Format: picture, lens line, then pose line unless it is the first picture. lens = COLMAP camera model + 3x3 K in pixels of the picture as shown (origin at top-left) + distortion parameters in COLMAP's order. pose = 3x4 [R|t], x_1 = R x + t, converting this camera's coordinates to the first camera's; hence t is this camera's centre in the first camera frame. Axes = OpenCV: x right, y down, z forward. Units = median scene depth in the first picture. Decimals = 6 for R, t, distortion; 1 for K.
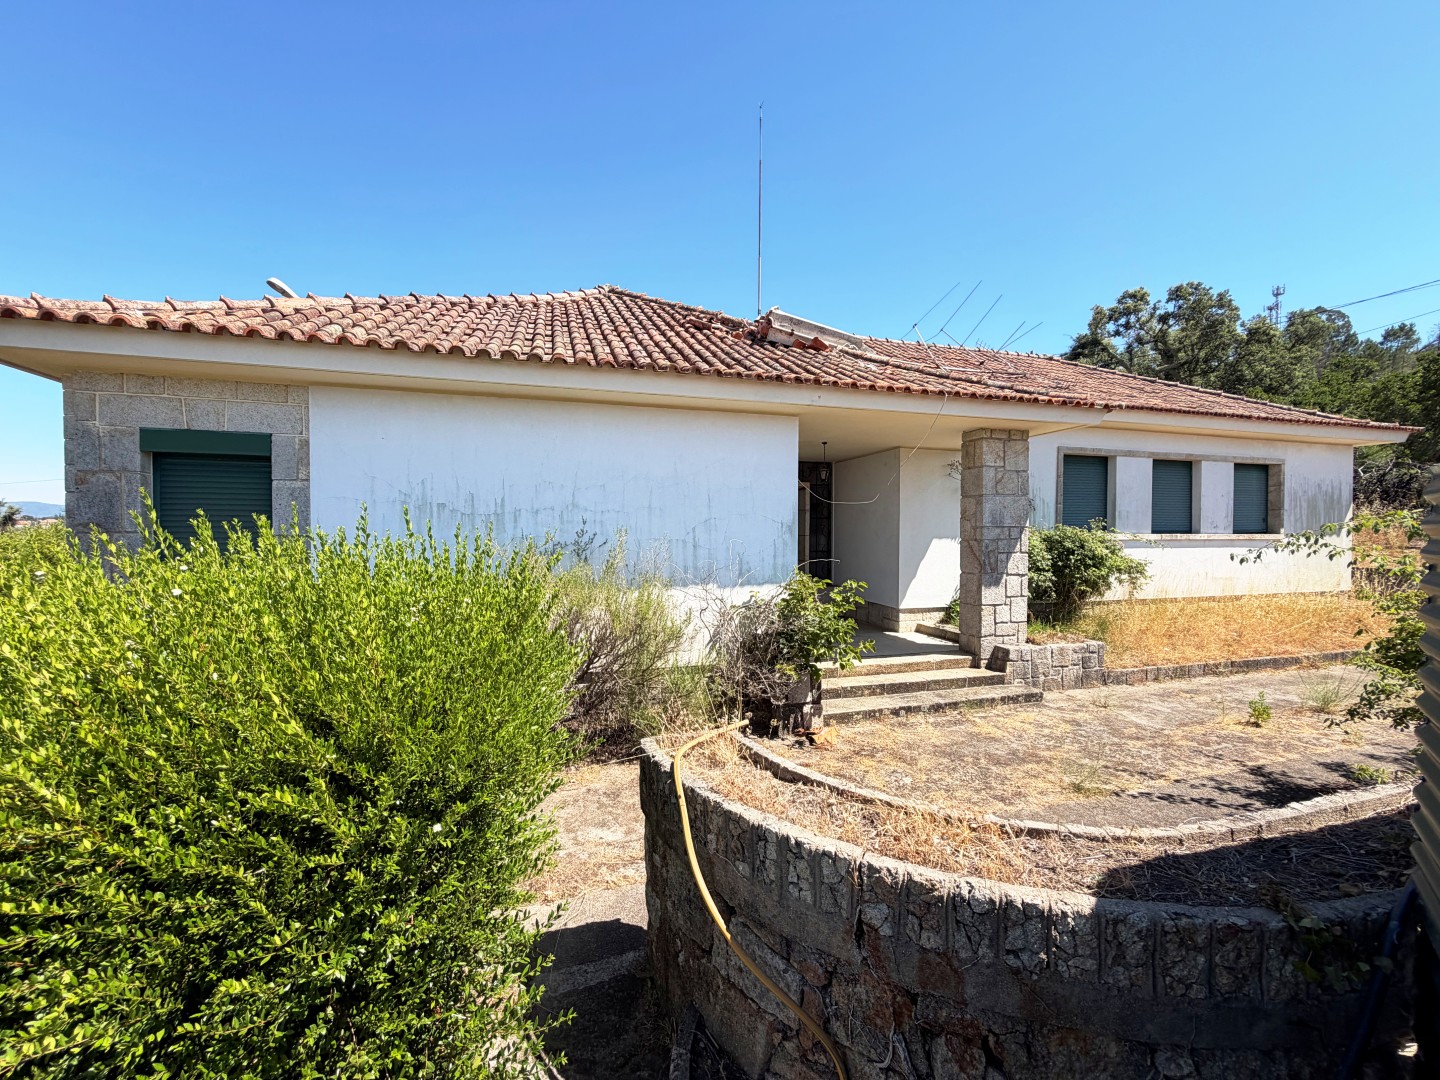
lens RADIAL K [[575.4, 0, 716.6], [0, 575.4, 540.2], [0, 0, 1]] dist [0.001541, -0.000039]
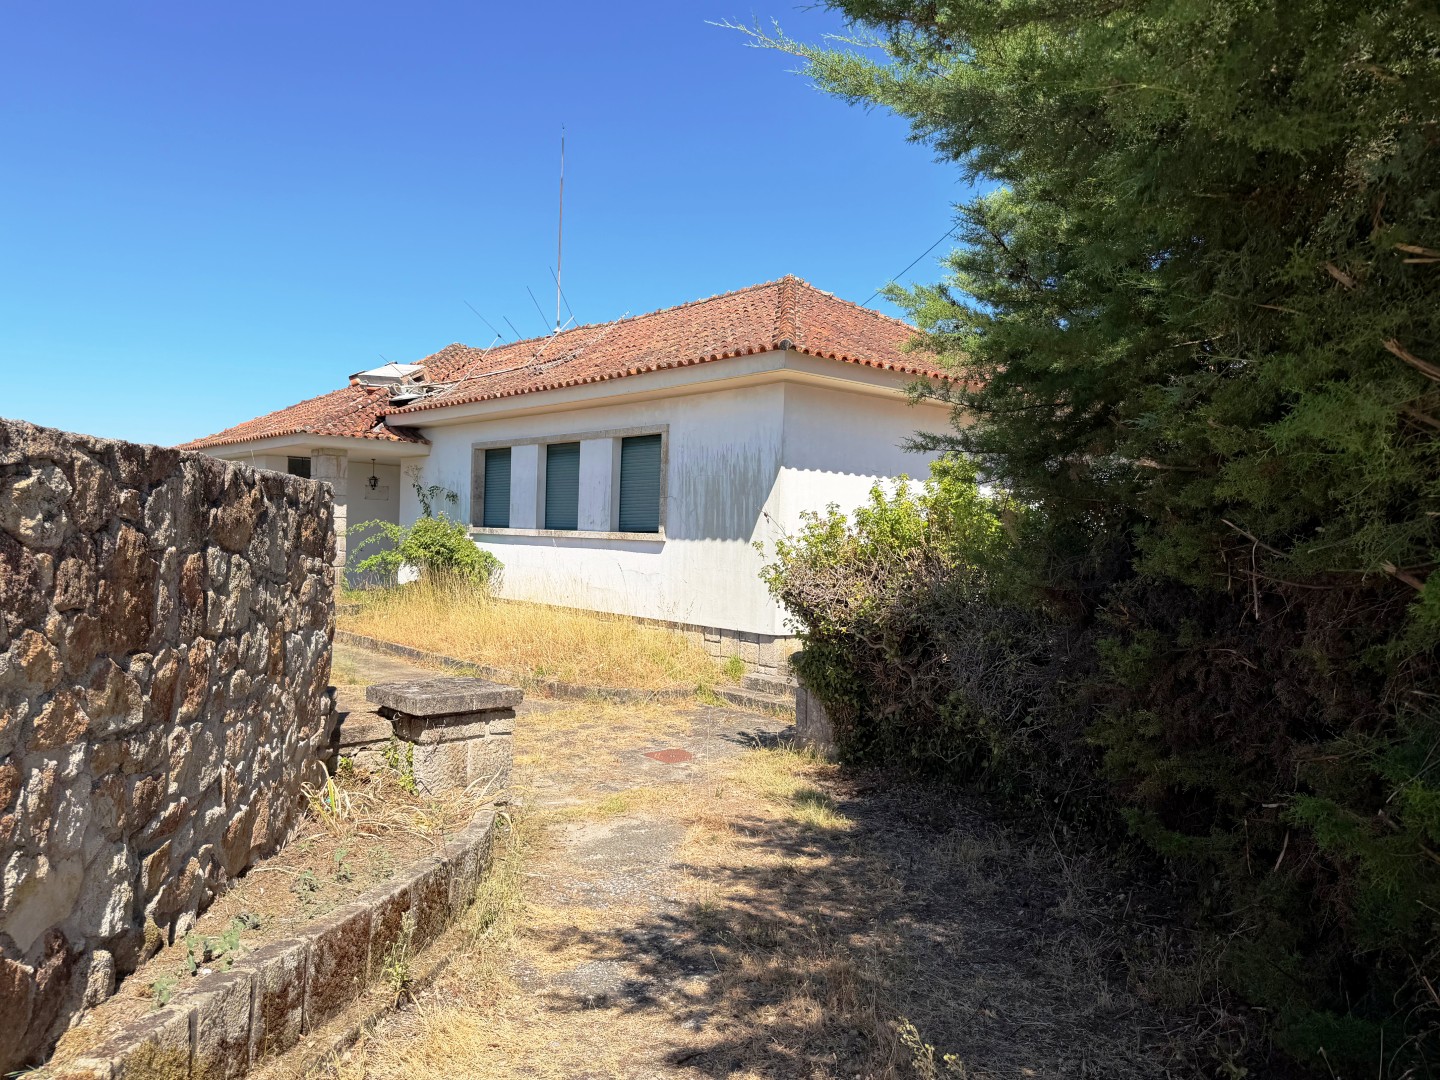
lens RADIAL K [[996.1, 0, 719.8], [0, 996.1, 548.5], [0, 0, 1]] dist [0.114091, -0.000368]
pose [[0.415229, 0.025658, -0.909355, 2.727654], [-0.037259, 0.999243, 0.011181, -0.011066], [0.908954, 0.029239, 0.415871, 0.724223]]
